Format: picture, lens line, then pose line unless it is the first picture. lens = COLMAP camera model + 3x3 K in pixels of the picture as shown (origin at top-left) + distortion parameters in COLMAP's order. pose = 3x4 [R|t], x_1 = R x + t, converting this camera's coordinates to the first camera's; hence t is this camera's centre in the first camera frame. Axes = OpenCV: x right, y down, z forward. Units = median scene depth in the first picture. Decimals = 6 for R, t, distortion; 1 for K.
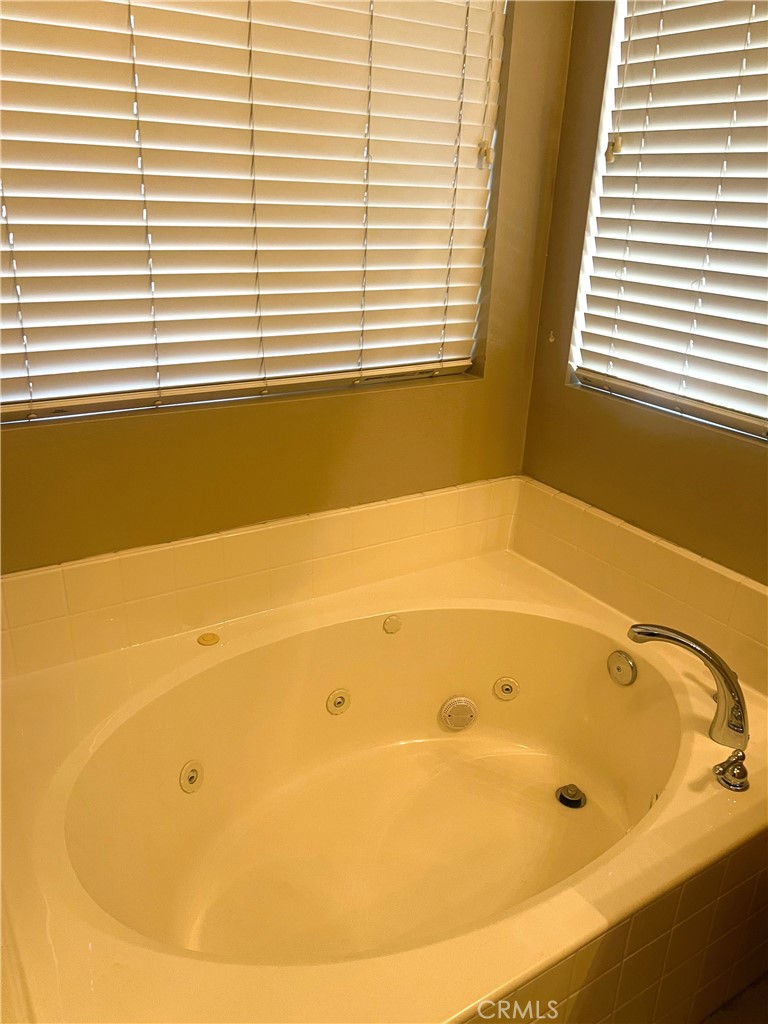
lens RADIAL K [[770.4, 0, 383.6], [0, 770.4, 521.2], [0, 0, 1]] dist [0.050269, -0.060051]
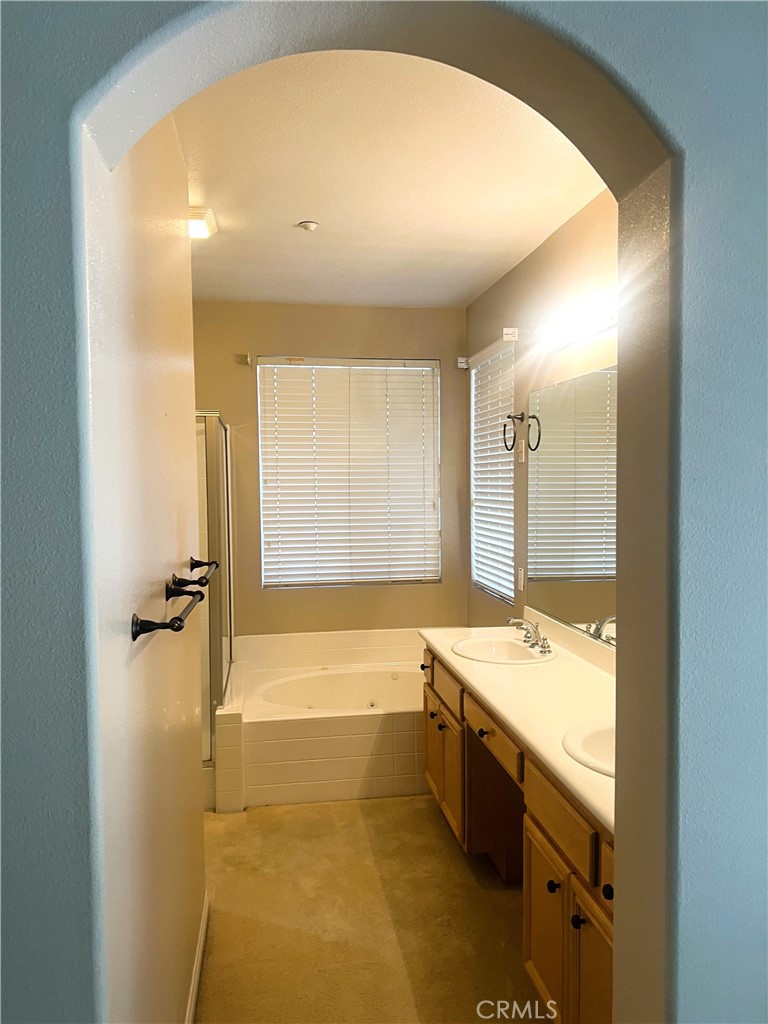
lens RADIAL K [[770.4, 0, 386.3], [0, 770.4, 510.9], [0, 0, 1]] dist [0.050269, -0.060051]
pose [[0.912726, -0.025823, -0.407755, 1.080977], [-0.120186, 0.936875, -0.328359, 0.483260], [0.390495, 0.348708, 0.852007, -1.434286]]
